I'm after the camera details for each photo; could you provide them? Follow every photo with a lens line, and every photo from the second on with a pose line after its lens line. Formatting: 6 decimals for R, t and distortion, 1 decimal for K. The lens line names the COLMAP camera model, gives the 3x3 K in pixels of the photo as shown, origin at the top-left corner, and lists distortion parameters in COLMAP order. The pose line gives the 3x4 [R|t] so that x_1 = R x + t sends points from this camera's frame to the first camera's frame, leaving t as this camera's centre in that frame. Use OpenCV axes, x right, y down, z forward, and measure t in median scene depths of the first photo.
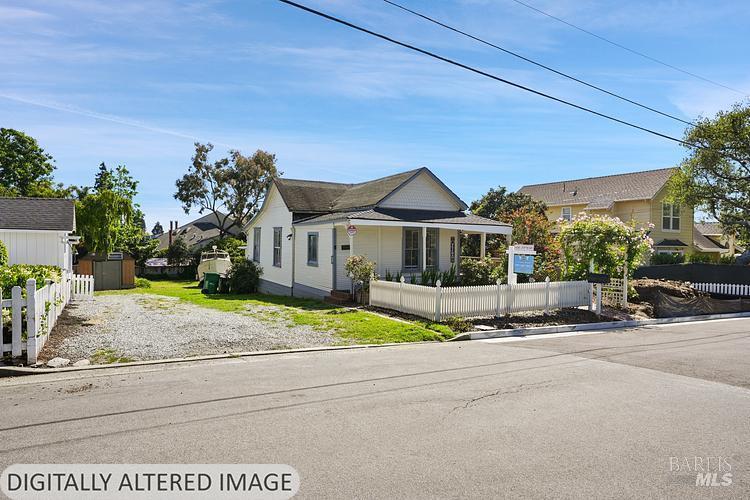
lens RADIAL K [[477.6, 0, 375.2], [0, 477.6, 249.5], [0, 0, 1]] dist [-0.005446, -0.001253]
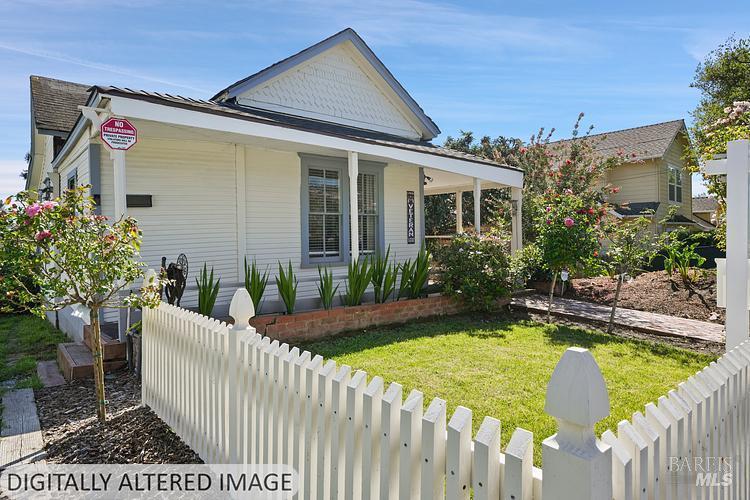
lens RADIAL K [[448.7, 0, 375.9], [0, 448.7, 247.2], [0, 0, 1]] dist [-0.003221, 0.000117]
pose [[0.985497, -0.018809, 0.168649, 0.053491], [0.018960, 0.999820, 0.000716, 0.030410], [-0.168632, 0.002492, 0.985676, 0.589318]]
